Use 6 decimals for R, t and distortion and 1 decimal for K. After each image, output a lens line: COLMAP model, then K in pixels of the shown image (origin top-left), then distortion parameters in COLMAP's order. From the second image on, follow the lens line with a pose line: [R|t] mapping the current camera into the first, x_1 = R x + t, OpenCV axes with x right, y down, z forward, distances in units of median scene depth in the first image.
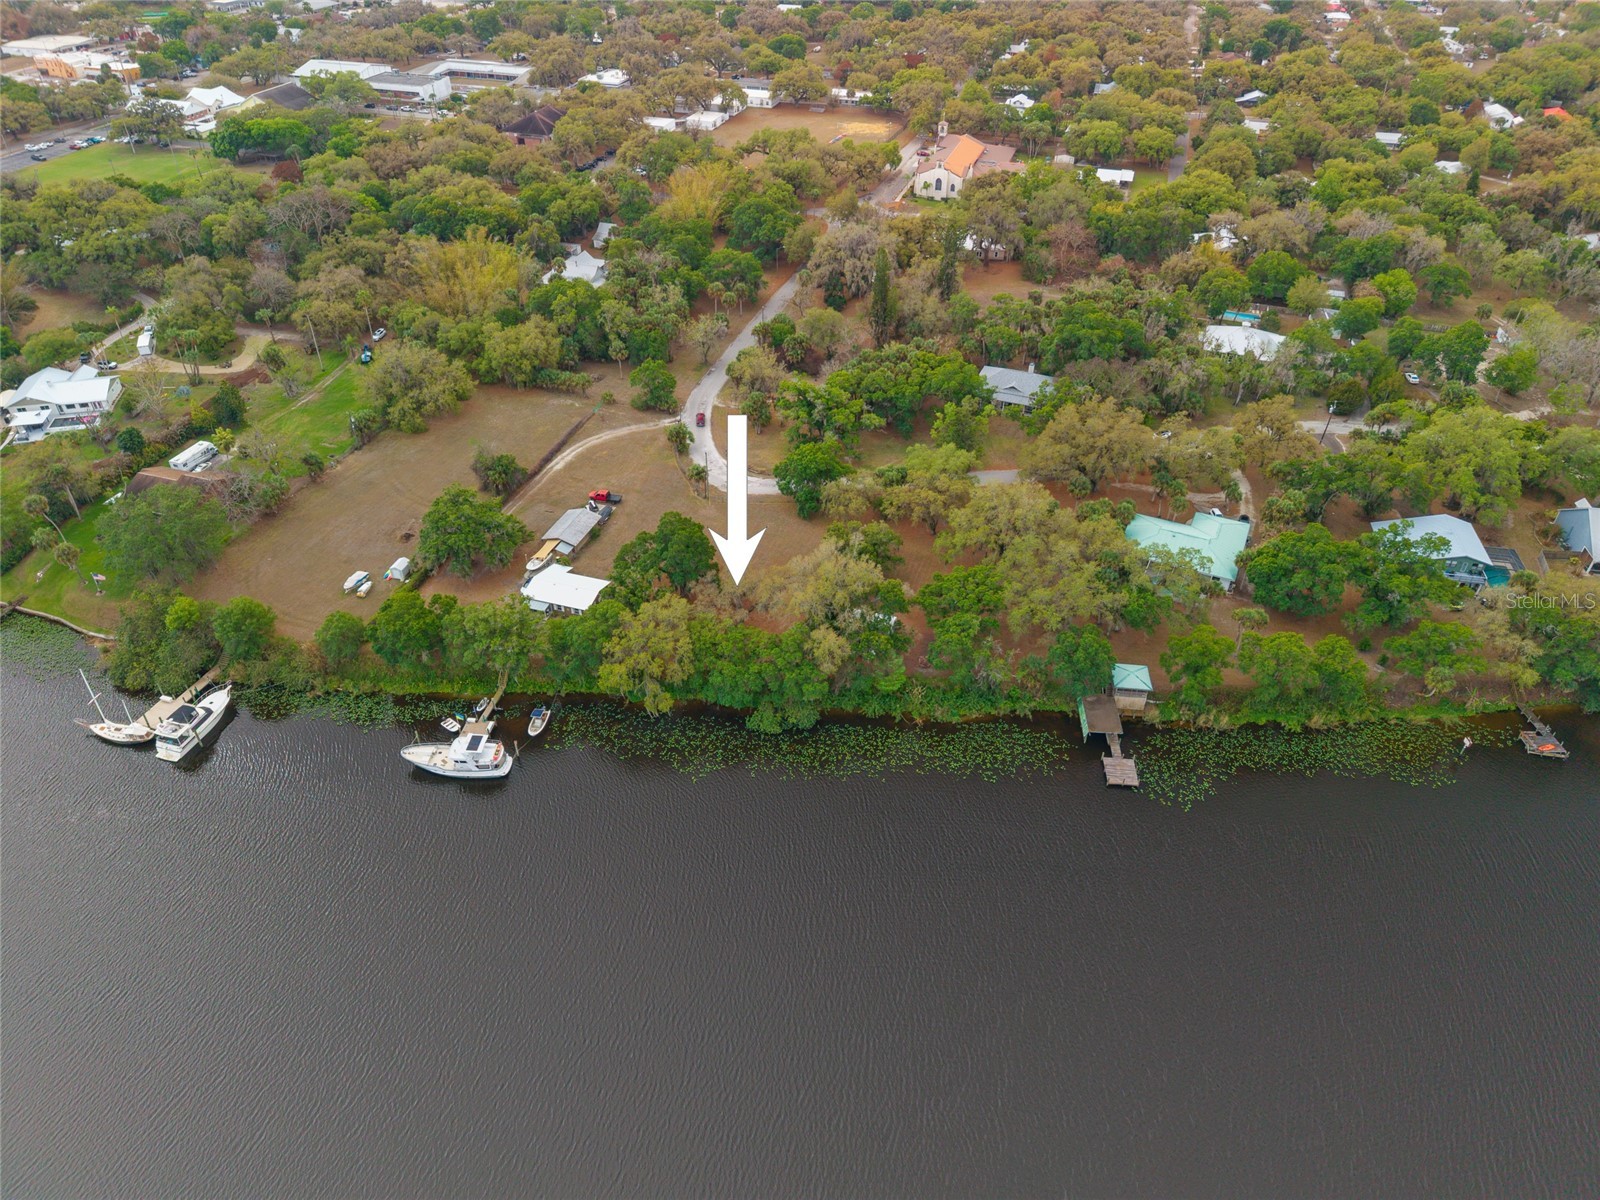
lens RADIAL K [[1087.4, 0, 800.0], [0, 1087.4, 600.0], [0, 0, 1]] dist [-0.001800, -0.006079]
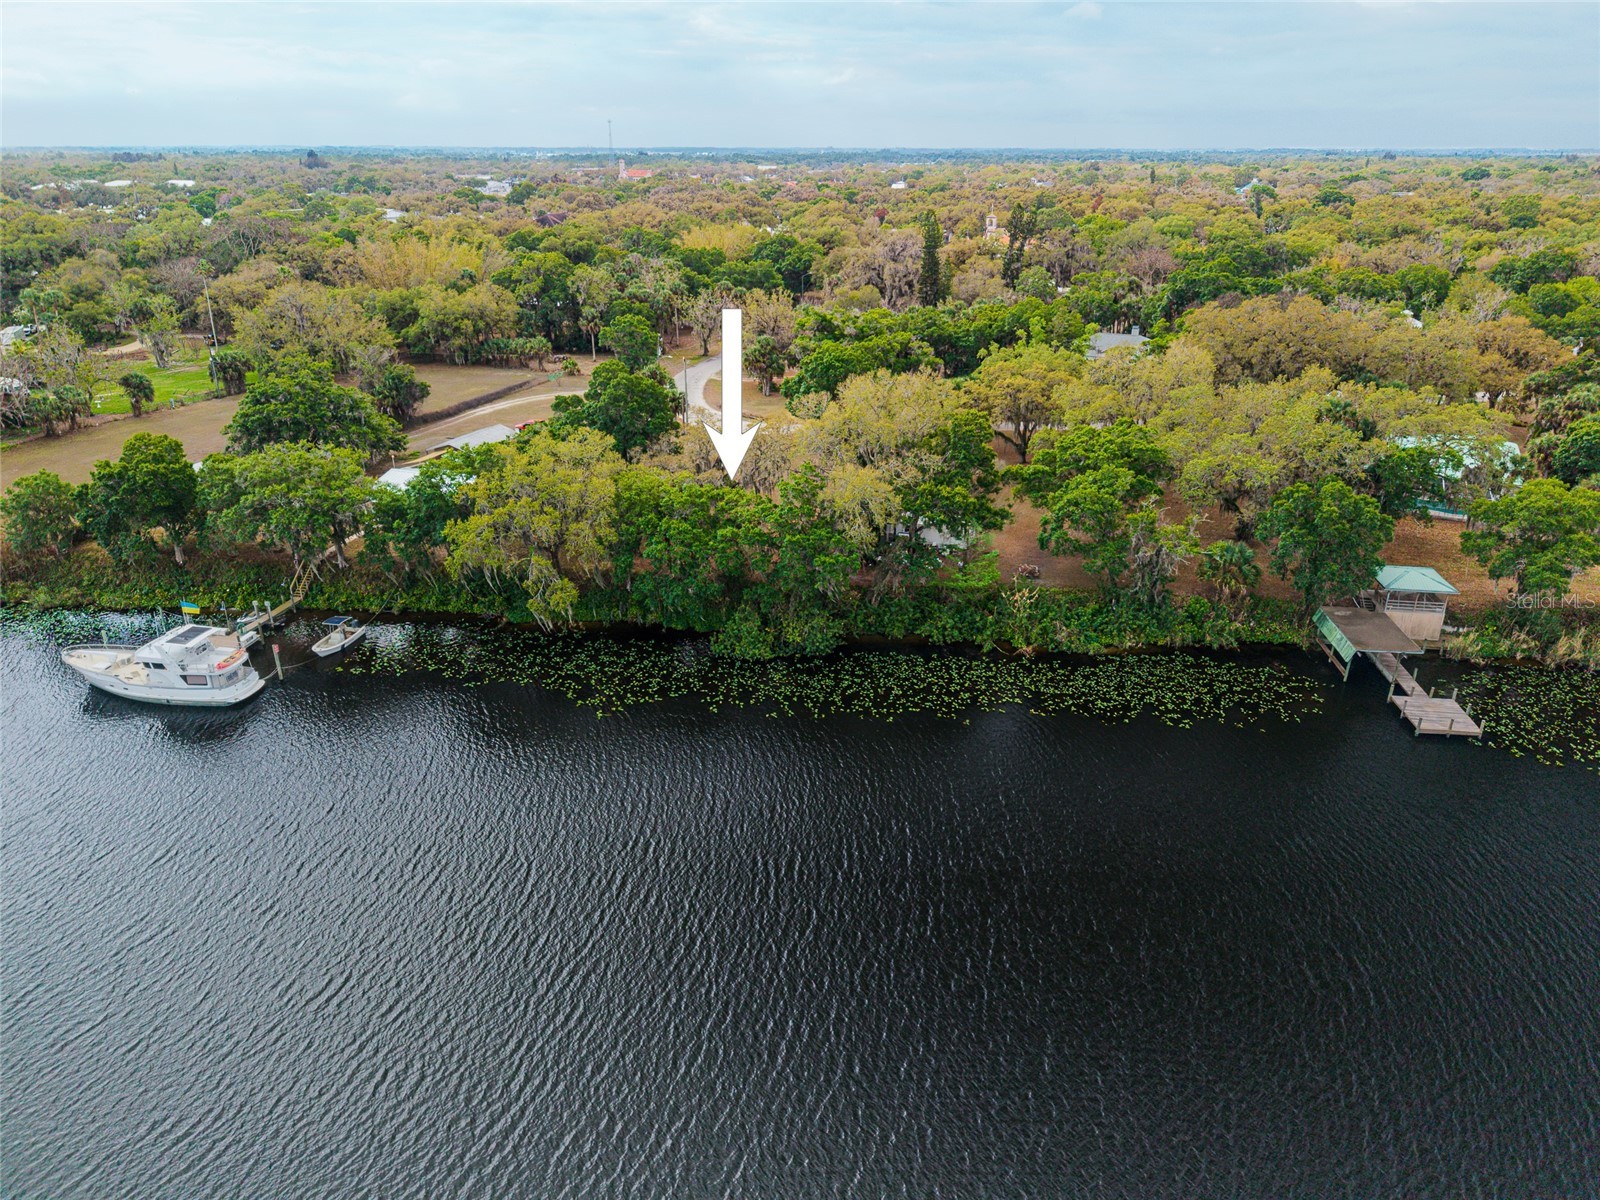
lens RADIAL K [[1103.8, 0, 781.9], [0, 1103.8, 599.1], [0, 0, 1]] dist [-0.018197, -0.001928]
pose [[0.998657, 0.007130, -0.051315, 0.015455], [-0.018795, 0.972870, -0.230586, 0.219218], [0.048278, 0.231241, 0.971698, 0.456953]]
